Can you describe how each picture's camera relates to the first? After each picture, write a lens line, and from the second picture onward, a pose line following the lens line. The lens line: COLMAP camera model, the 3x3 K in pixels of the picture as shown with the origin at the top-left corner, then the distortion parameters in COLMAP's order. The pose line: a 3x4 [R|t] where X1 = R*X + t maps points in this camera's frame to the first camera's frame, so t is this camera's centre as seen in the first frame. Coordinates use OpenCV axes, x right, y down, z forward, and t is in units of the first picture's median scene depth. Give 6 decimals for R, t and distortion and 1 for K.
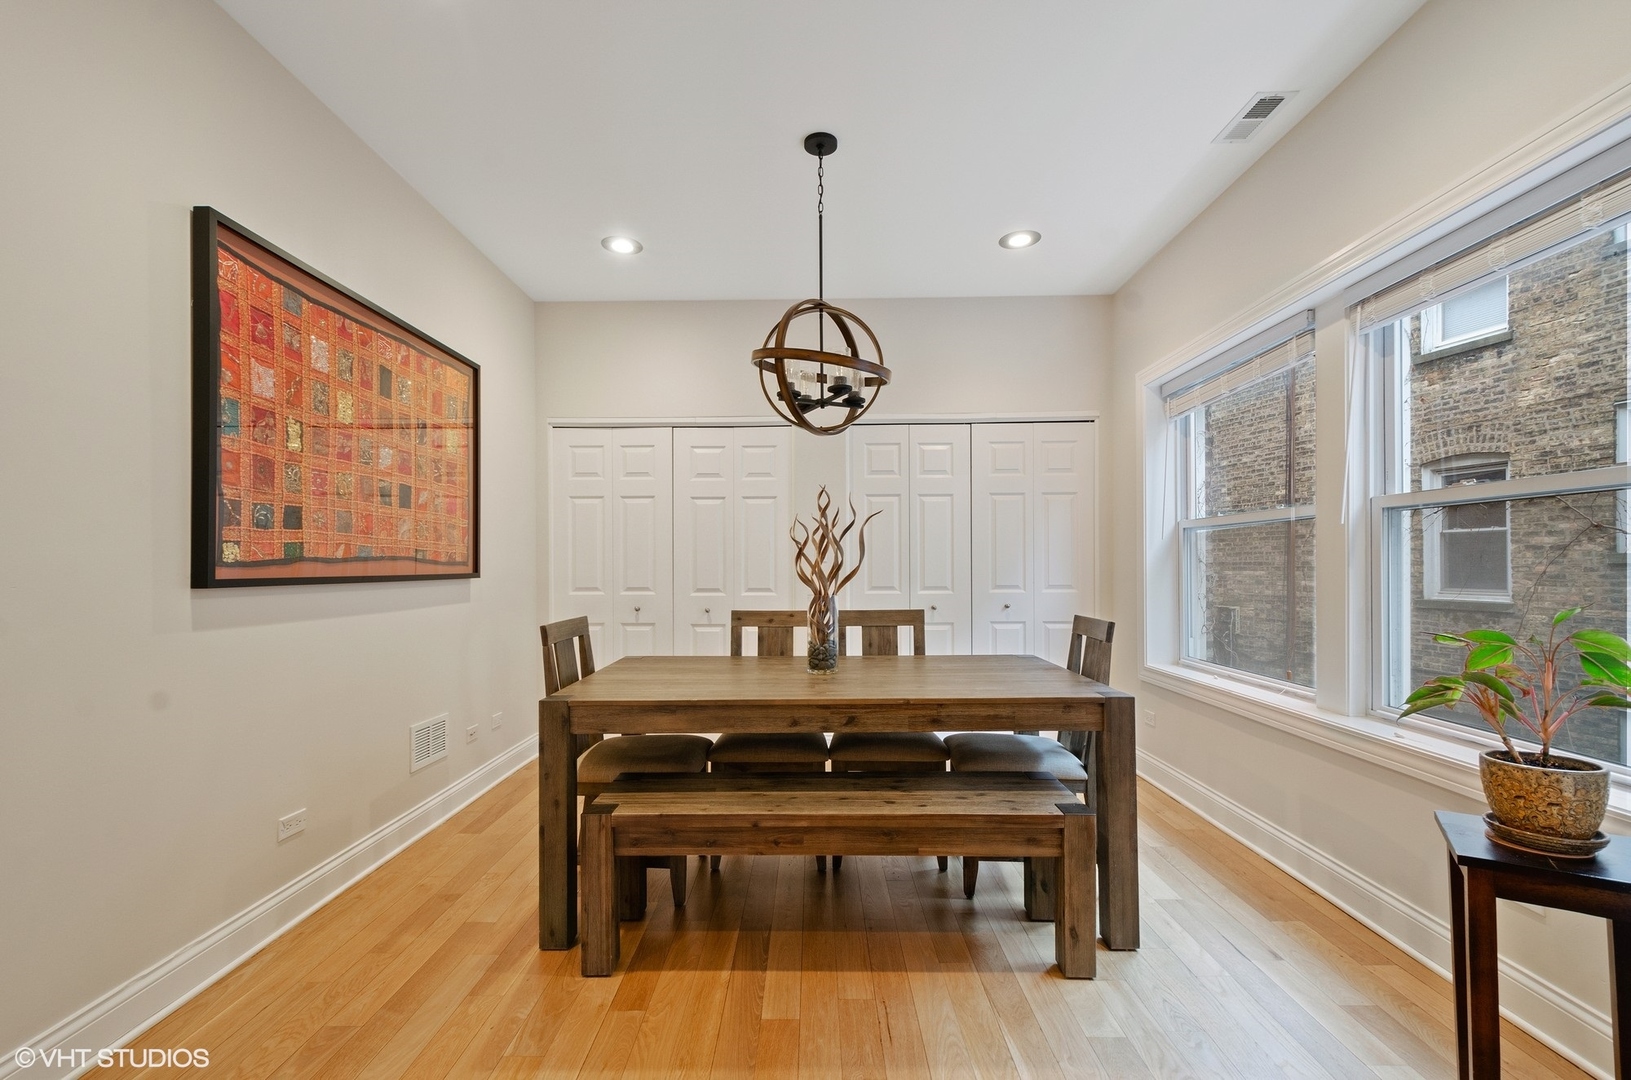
lens RADIAL K [[699.6, 0, 812.0], [0, 699.6, 559.3], [0, 0, 1]] dist [0.001479, -0.000313]
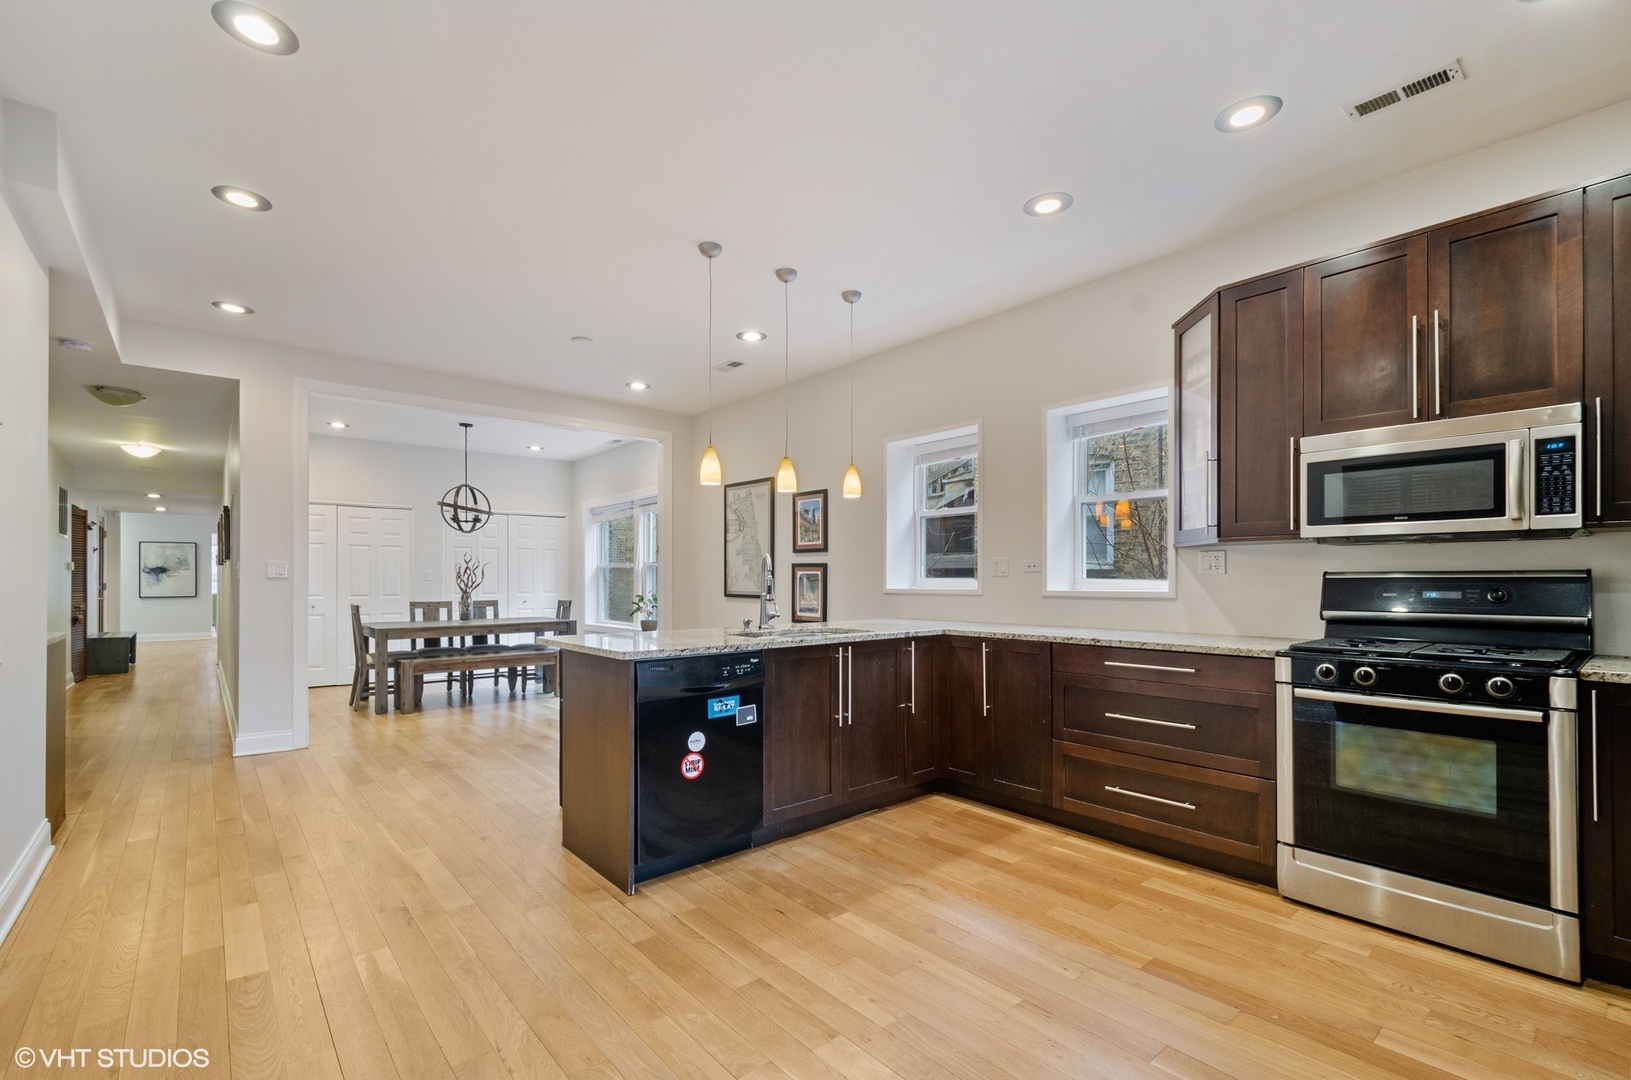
lens RADIAL K [[721.2, 0, 804.6], [0, 721.2, 587.0], [0, 0, 1]] dist [0.004026, 0.000058]
pose [[0.760066, -0.001370, 0.649845, -0.764730], [-0.007951, 0.999903, 0.011408, -0.014146], [-0.649797, -0.013838, 0.759981, -1.871882]]
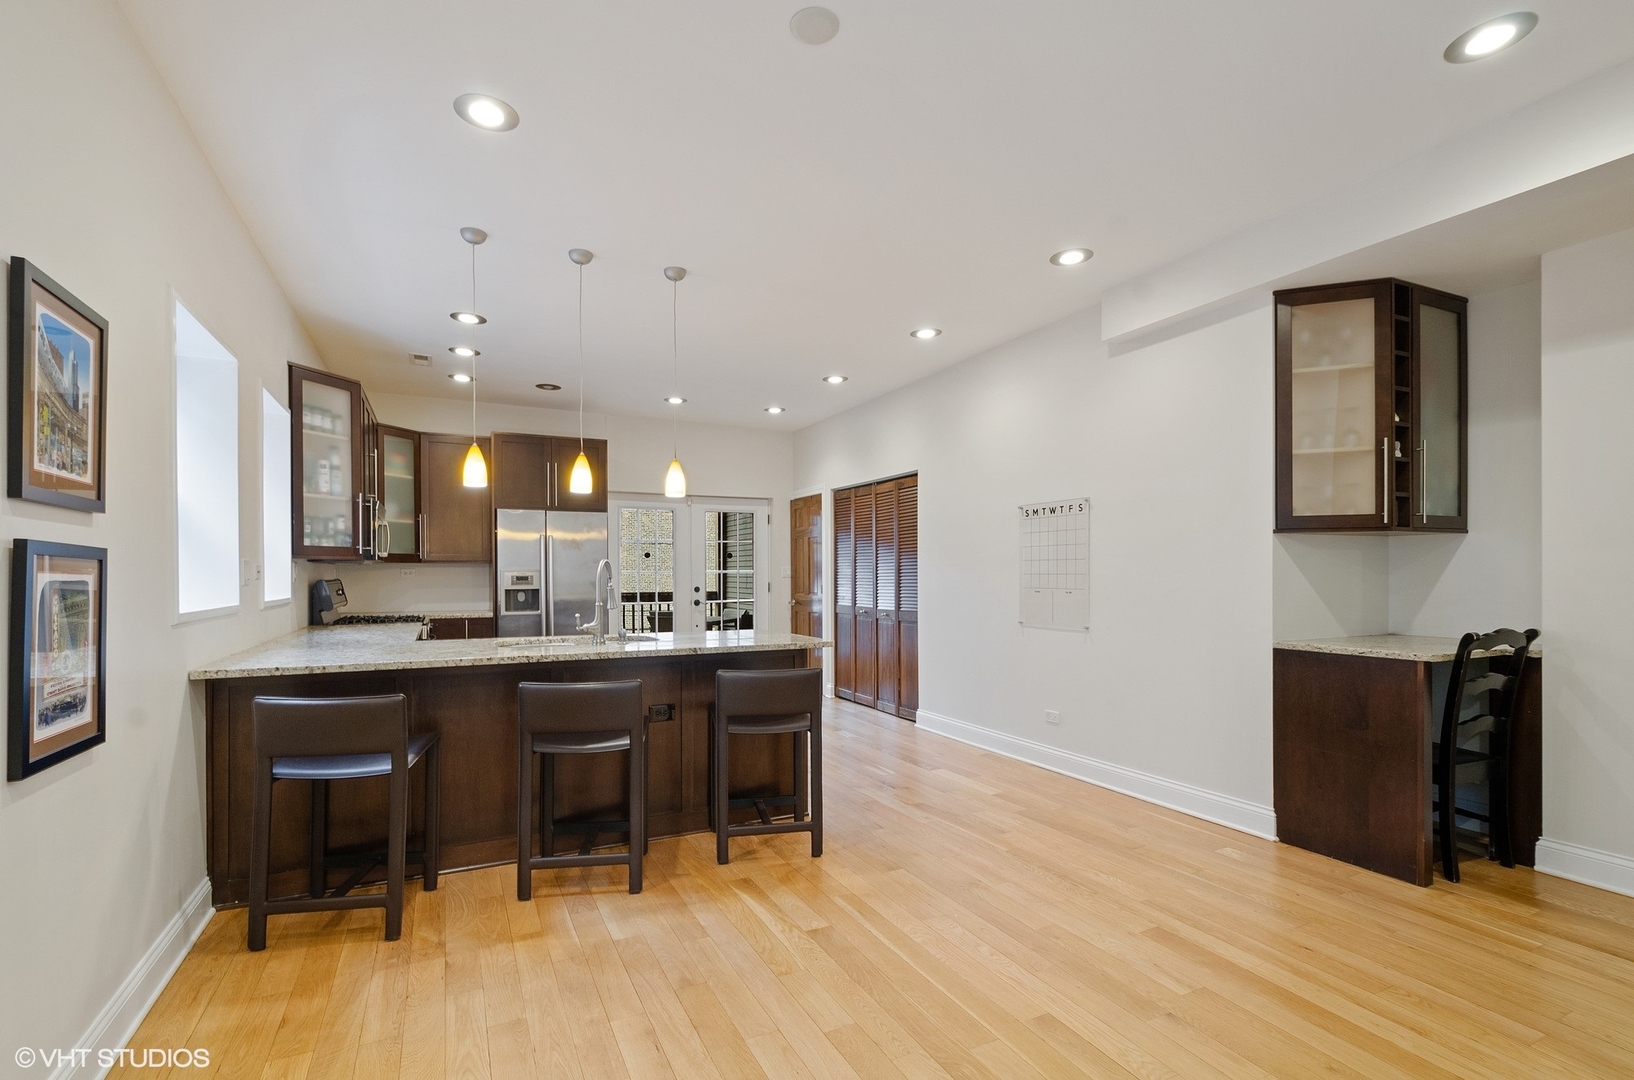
lens RADIAL K [[722.5, 0, 806.1], [0, 722.5, 587.0], [0, 0, 1]] dist [0.004026, 0.000058]
pose [[-0.890174, 0.014113, -0.455403, 0.316789], [0.009080, 0.999871, 0.013238, -0.025803], [0.455531, 0.007649, -0.890187, 0.481169]]
